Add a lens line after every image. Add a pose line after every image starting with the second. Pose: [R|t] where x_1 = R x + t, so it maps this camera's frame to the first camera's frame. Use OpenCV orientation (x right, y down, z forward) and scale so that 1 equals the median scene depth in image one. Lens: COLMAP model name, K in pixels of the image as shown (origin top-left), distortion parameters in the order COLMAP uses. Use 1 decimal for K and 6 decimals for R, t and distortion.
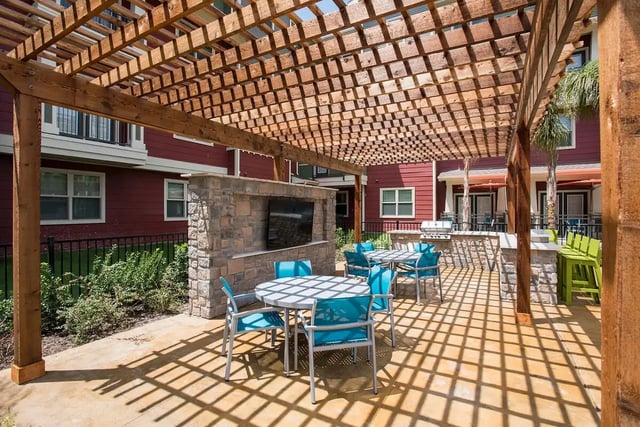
lens RADIAL K [[297.9, 0, 320.0], [0, 297.9, 213.5], [0, 0, 1]] dist [-0.000222, -0.000115]
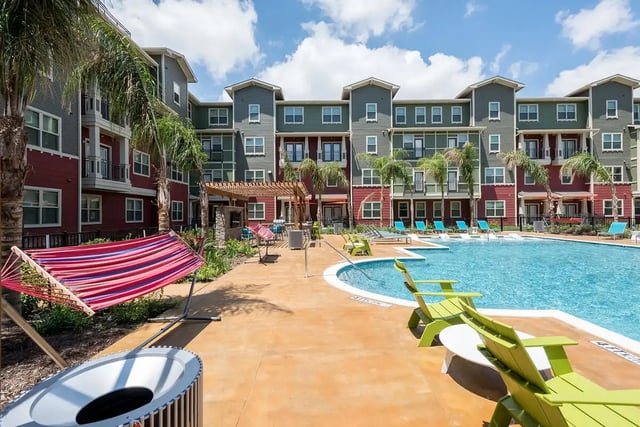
lens RADIAL K [[297.9, 0, 320.0], [0, 297.9, 213.5], [0, 0, 1]] dist [-0.000222, -0.000115]
pose [[0.854716, -0.004841, 0.519073, -0.422230], [0.015146, 0.999763, -0.015615, 0.012309], [-0.518874, 0.021208, 0.854587, -0.900343]]
